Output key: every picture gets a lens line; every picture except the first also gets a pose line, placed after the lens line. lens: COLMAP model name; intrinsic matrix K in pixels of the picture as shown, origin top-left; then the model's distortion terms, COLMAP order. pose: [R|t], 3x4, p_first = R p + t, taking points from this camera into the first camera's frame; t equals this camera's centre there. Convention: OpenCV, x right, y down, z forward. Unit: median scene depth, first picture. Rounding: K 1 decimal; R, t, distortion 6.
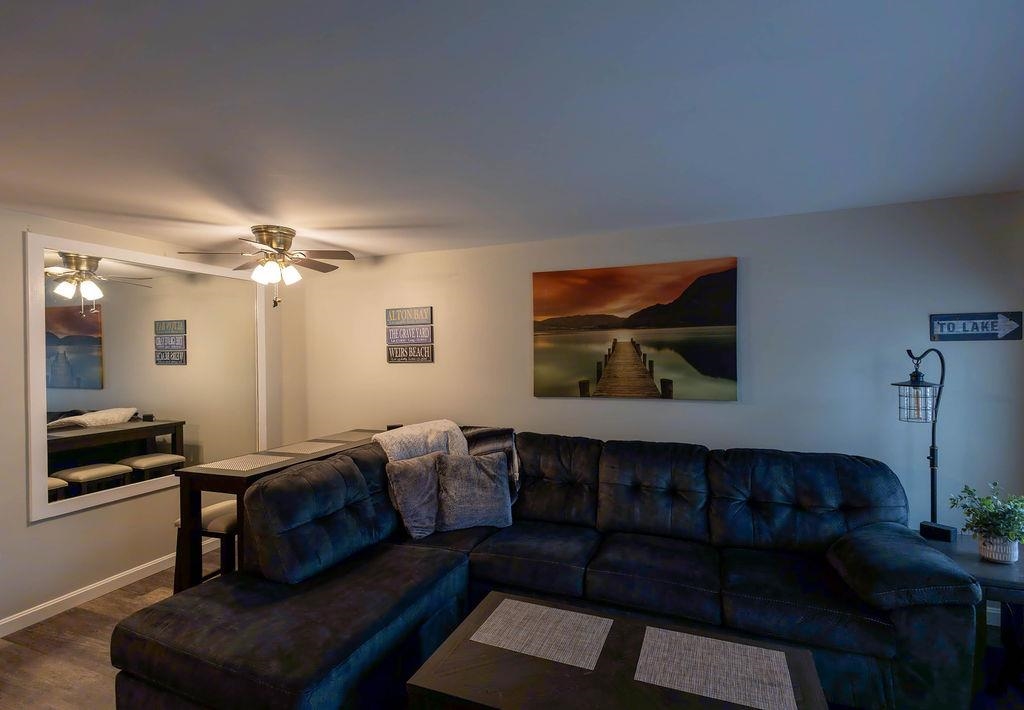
lens RADIAL K [[510.4, 0, 516.5], [0, 510.4, 357.4], [0, 0, 1]] dist [0.014423, -0.000365]
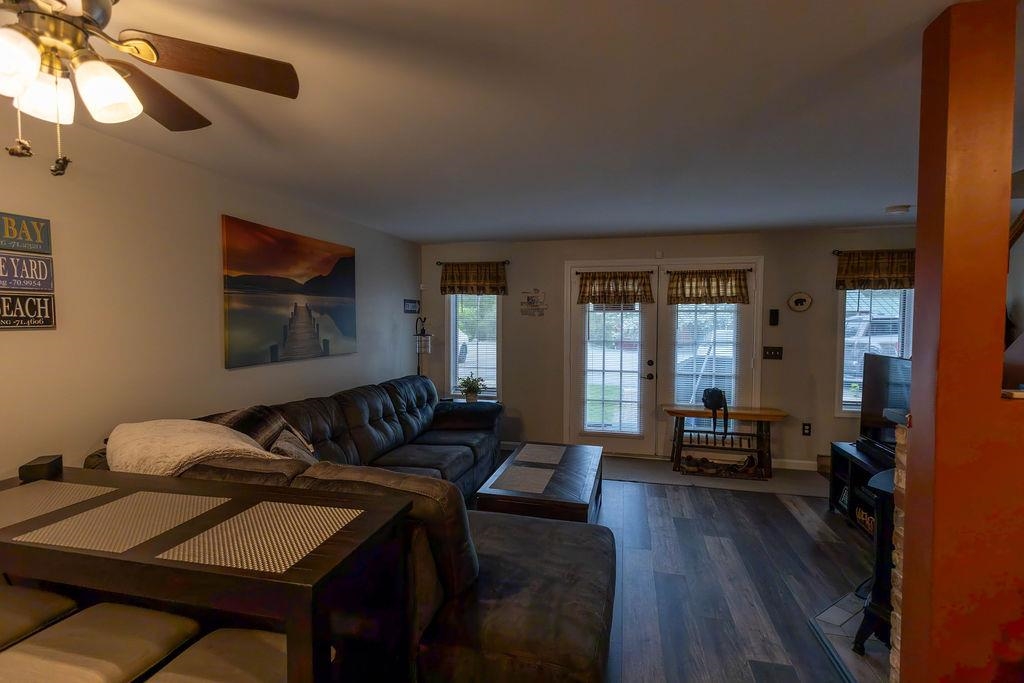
lens RADIAL K [[474.3, 0, 512.0], [0, 474.3, 341.5], [0, 0, 1]] dist [0.010697, -0.000111]
pose [[-0.137187, -0.034783, 0.989934, -0.861283], [0.008974, 0.999299, 0.036356, 0.011241], [-0.990505, 0.013871, -0.136779, 0.725178]]
